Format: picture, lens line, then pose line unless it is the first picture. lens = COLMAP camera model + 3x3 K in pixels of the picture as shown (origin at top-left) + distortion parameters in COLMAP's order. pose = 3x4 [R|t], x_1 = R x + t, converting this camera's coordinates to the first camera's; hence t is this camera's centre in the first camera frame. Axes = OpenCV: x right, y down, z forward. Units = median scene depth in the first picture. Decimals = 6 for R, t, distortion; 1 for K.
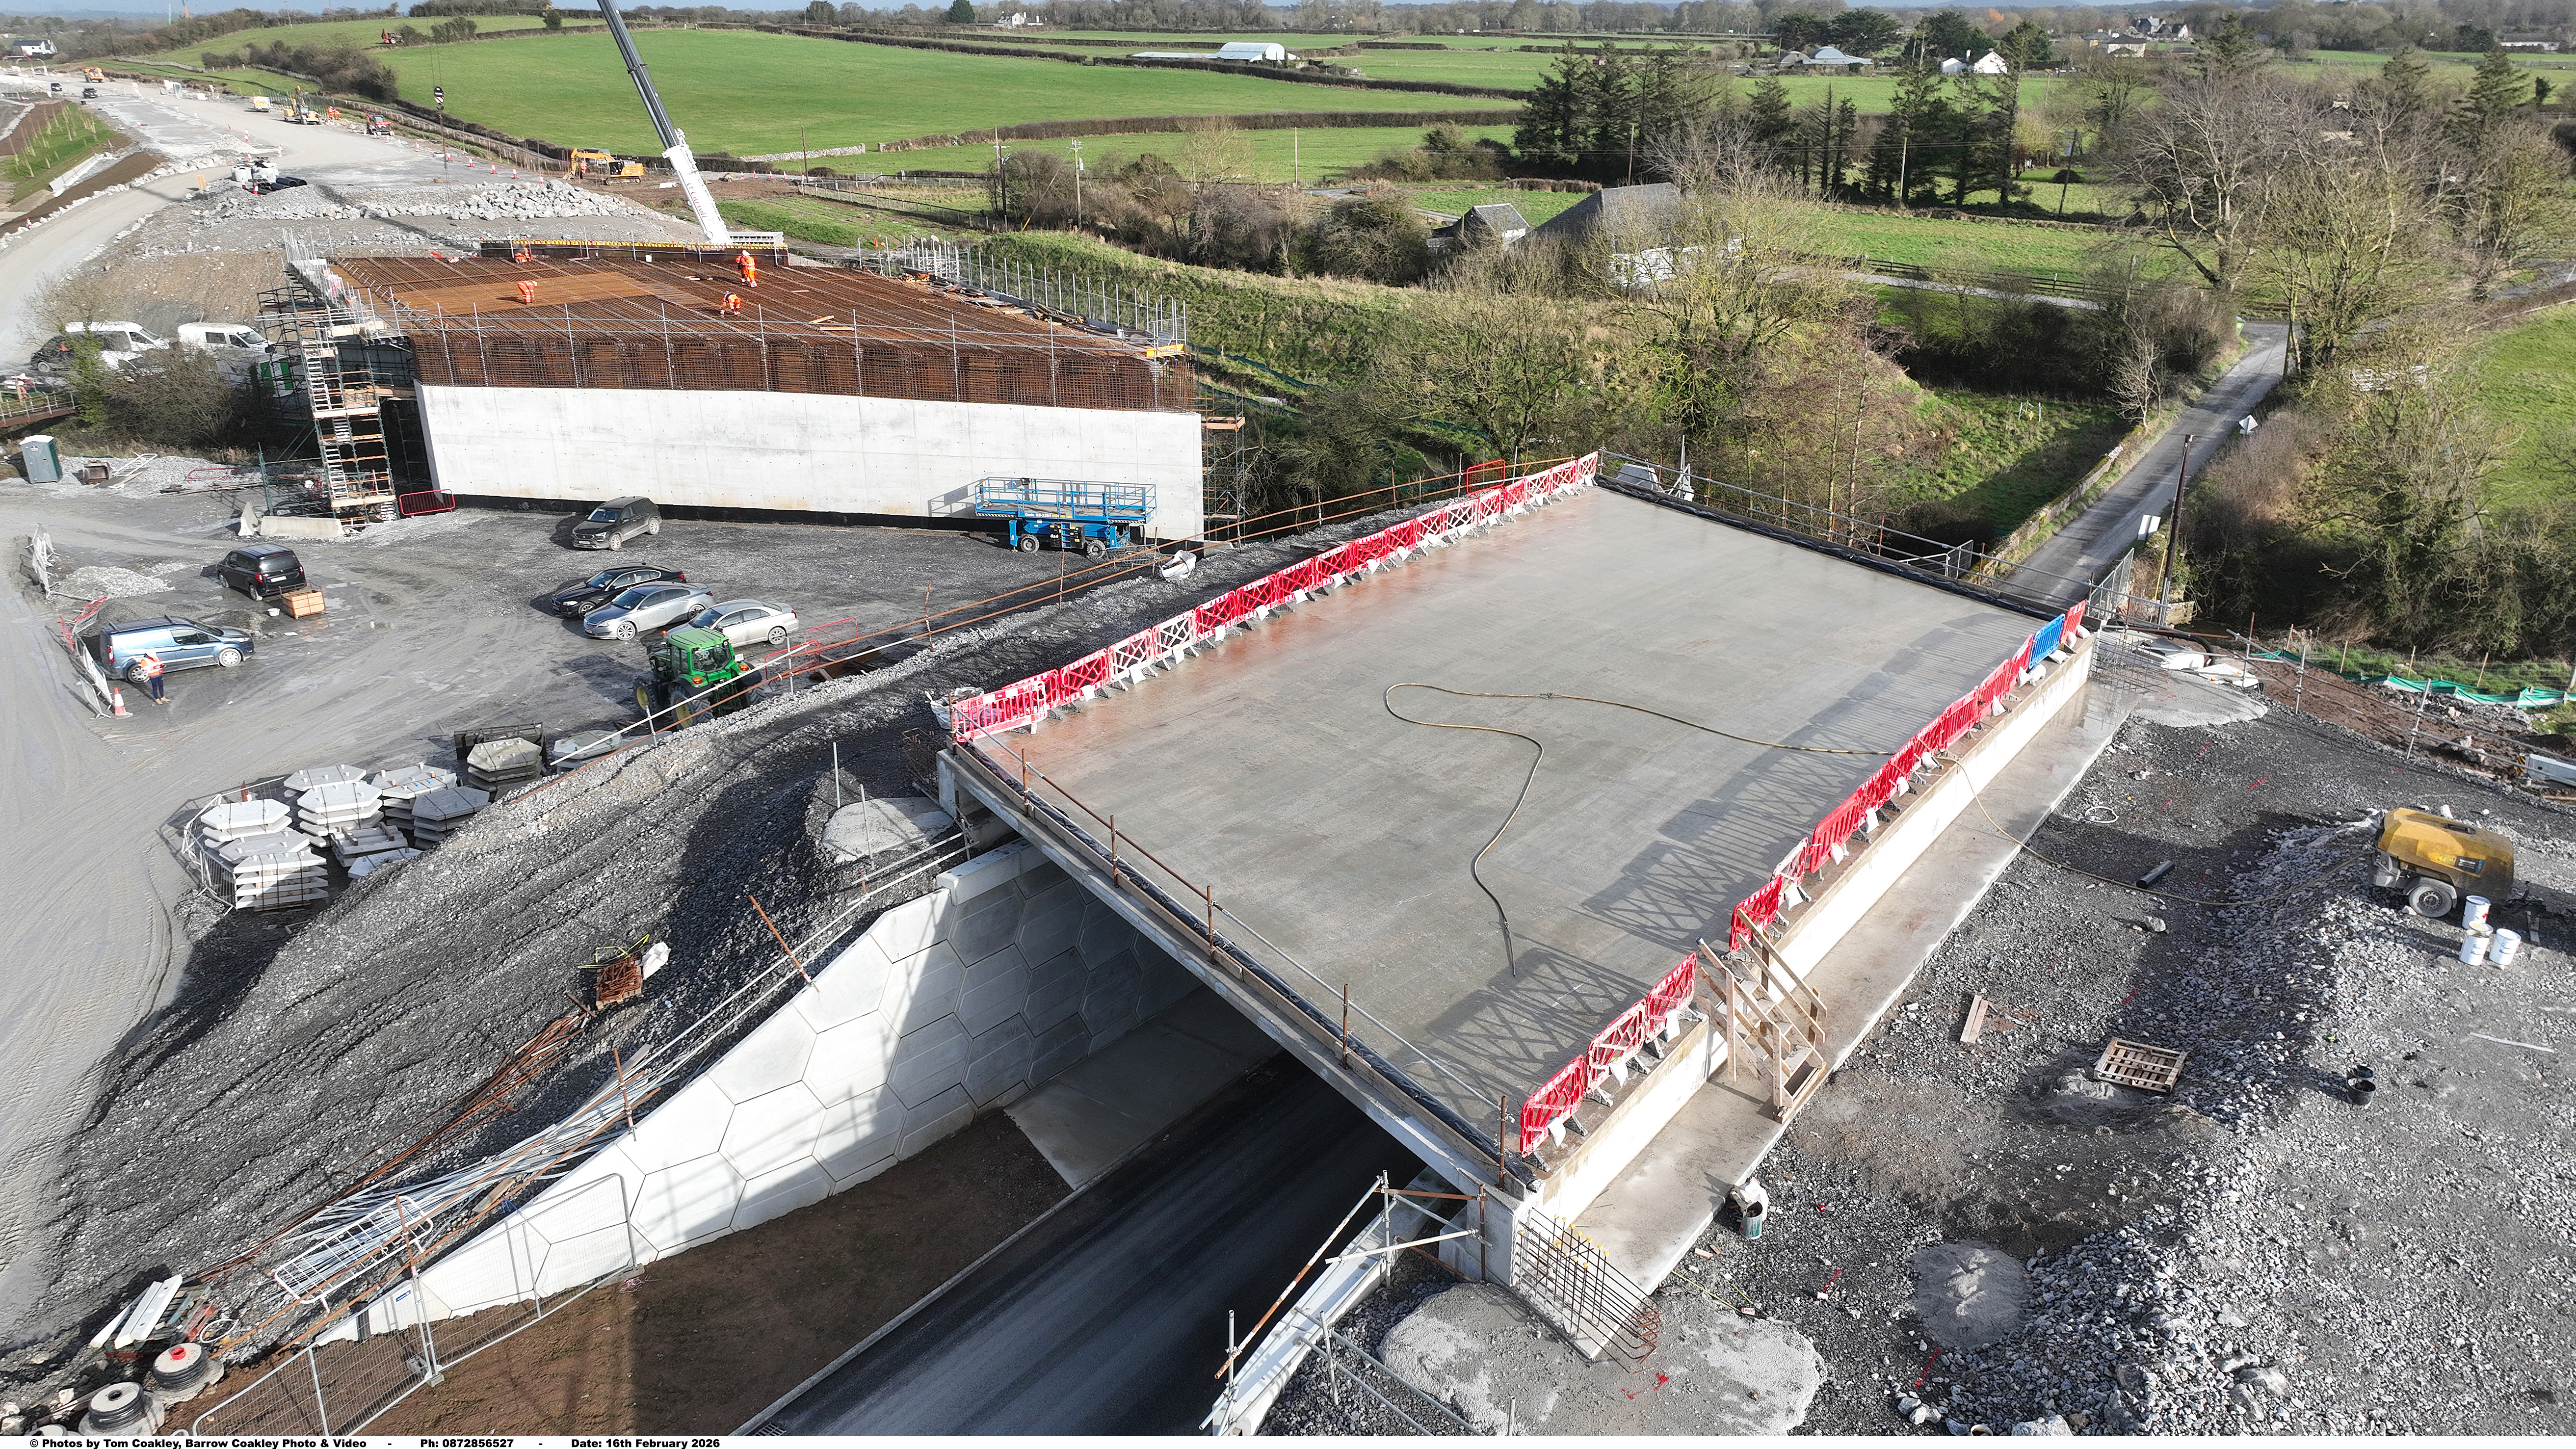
lens RADIAL K [[1814.9, 0, 1291.4], [0, 1814.9, 728.1], [0, 0, 1]] dist [-0.000353, 0.015910]
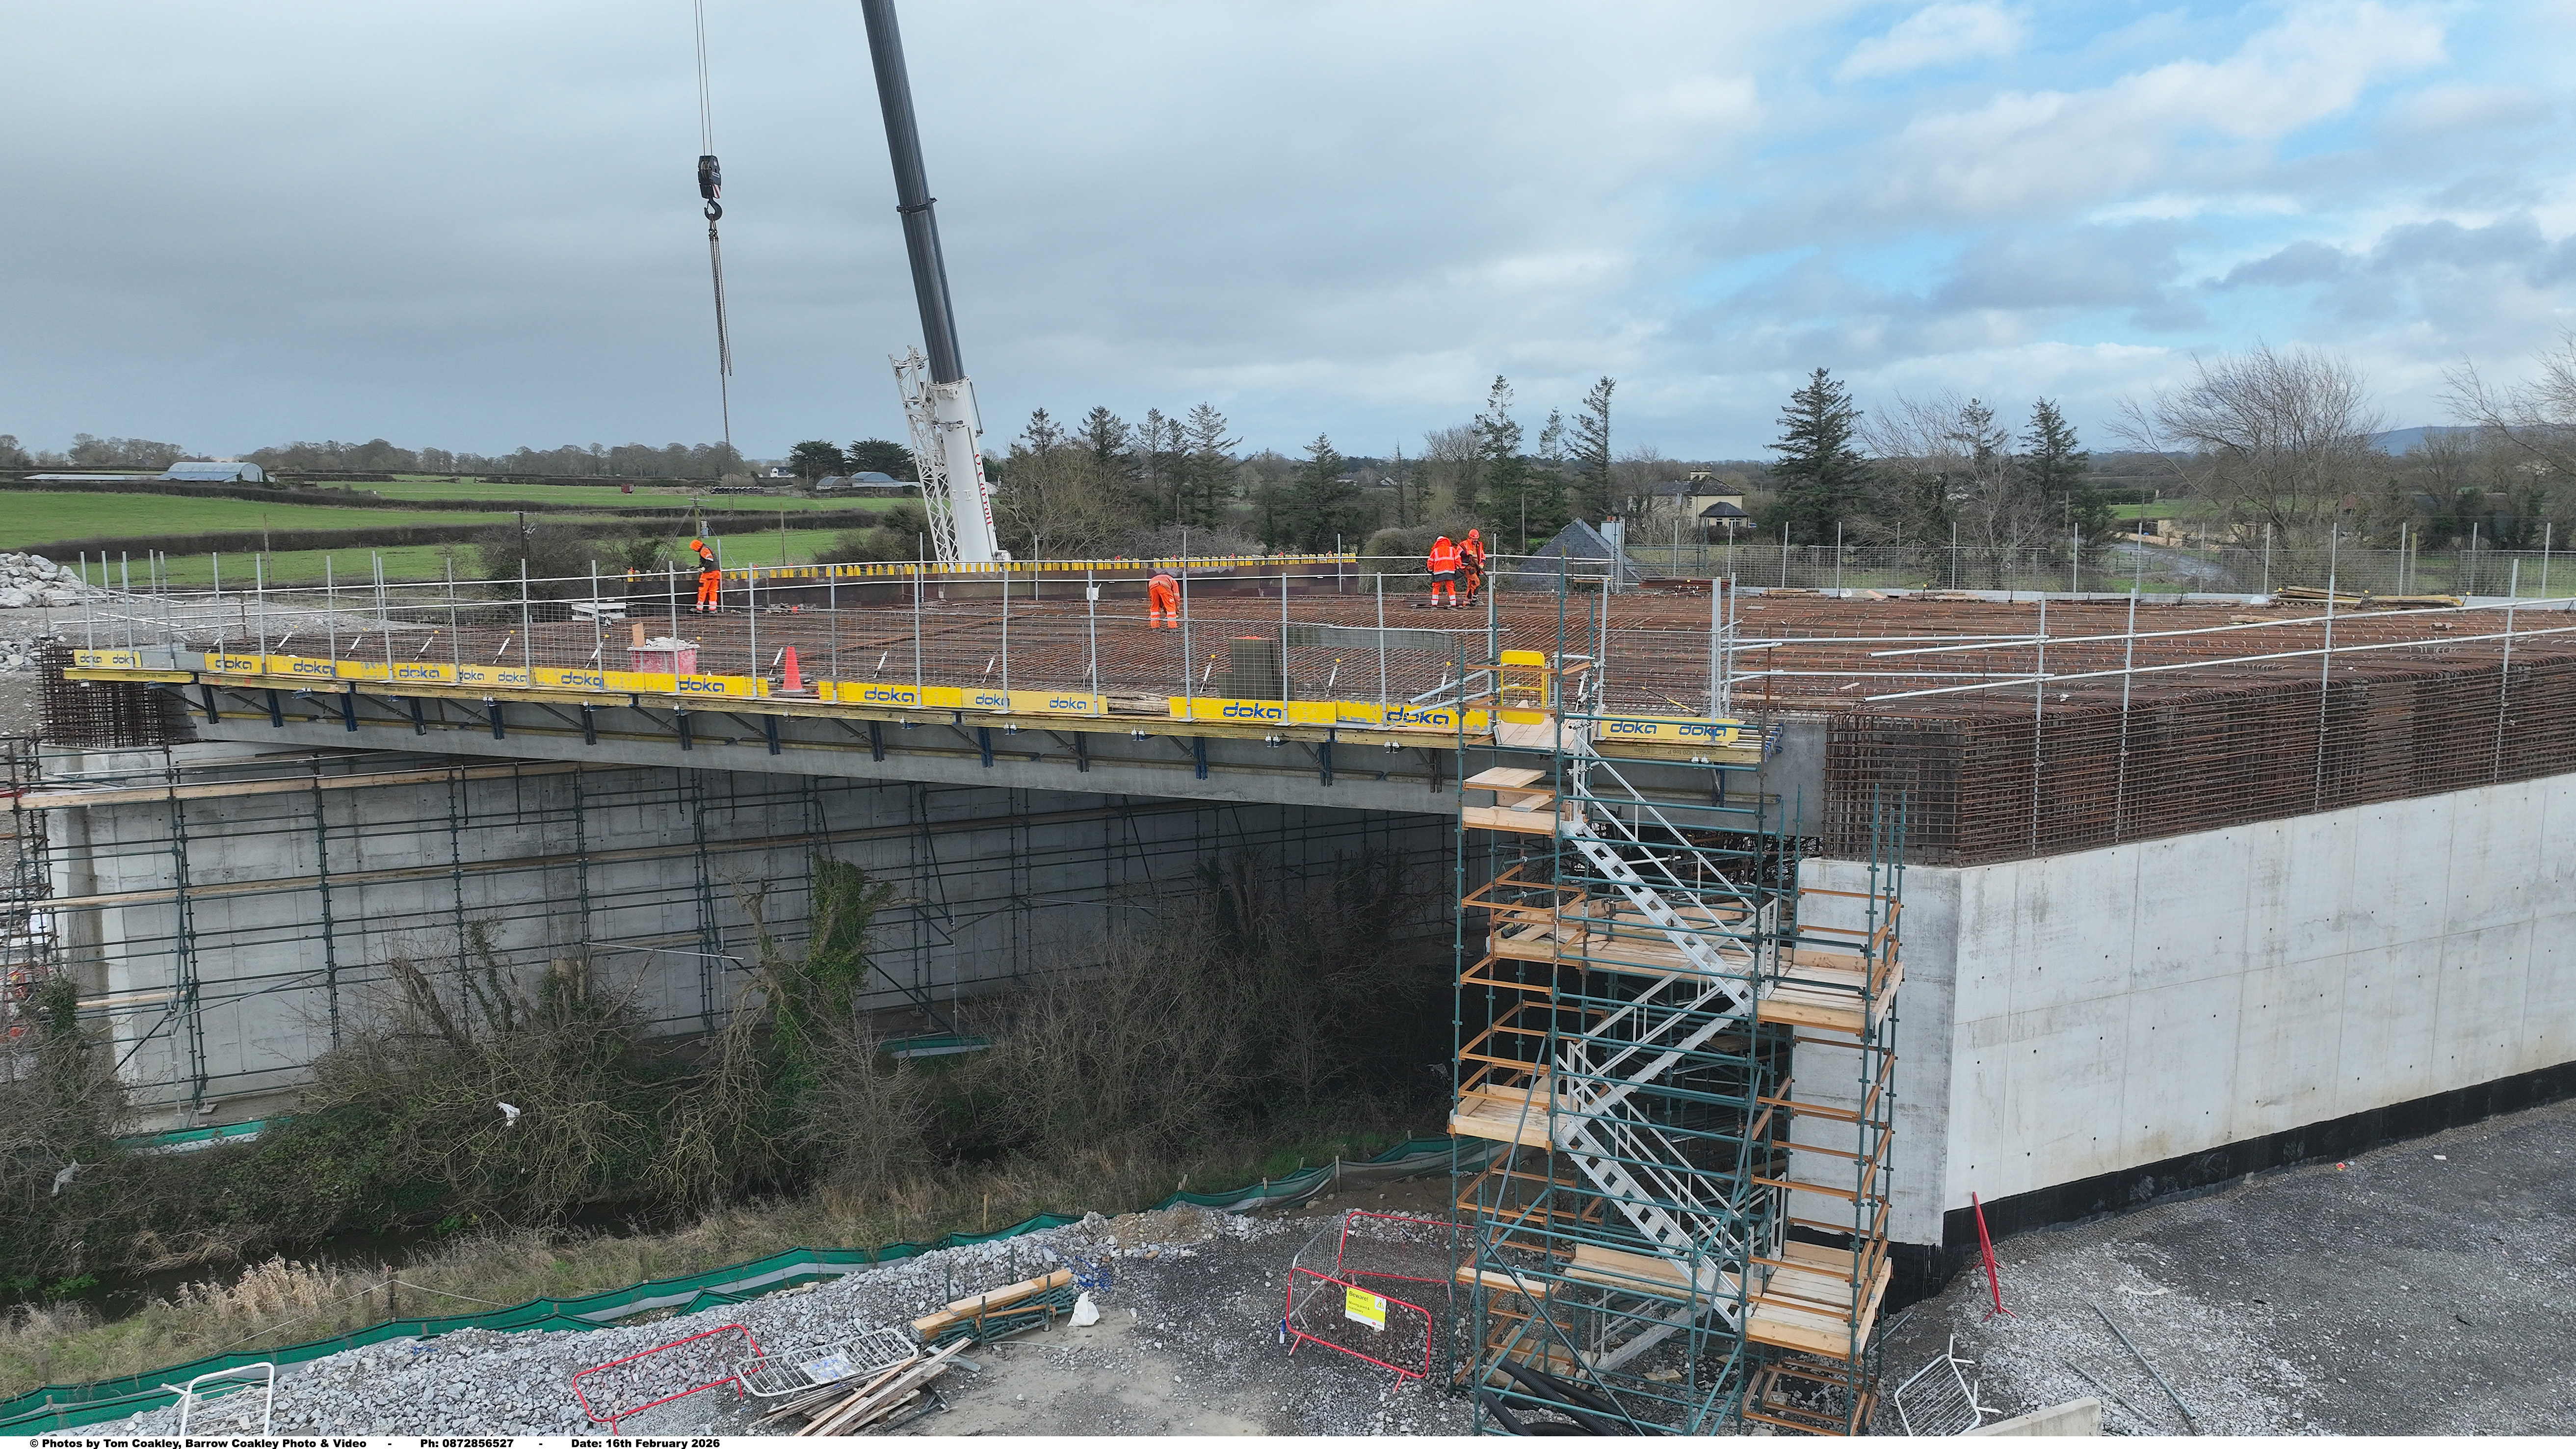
lens RADIAL K [[1814.9, 0, 1283.8], [0, 1814.9, 719.1], [0, 0, 1]] dist [-0.000353, 0.015910]
pose [[0.801641, -0.079153, 0.592542, -0.668407], [0.218995, 0.961175, -0.167880, -0.166153], [-0.556249, 0.264344, 0.787852, 0.727762]]
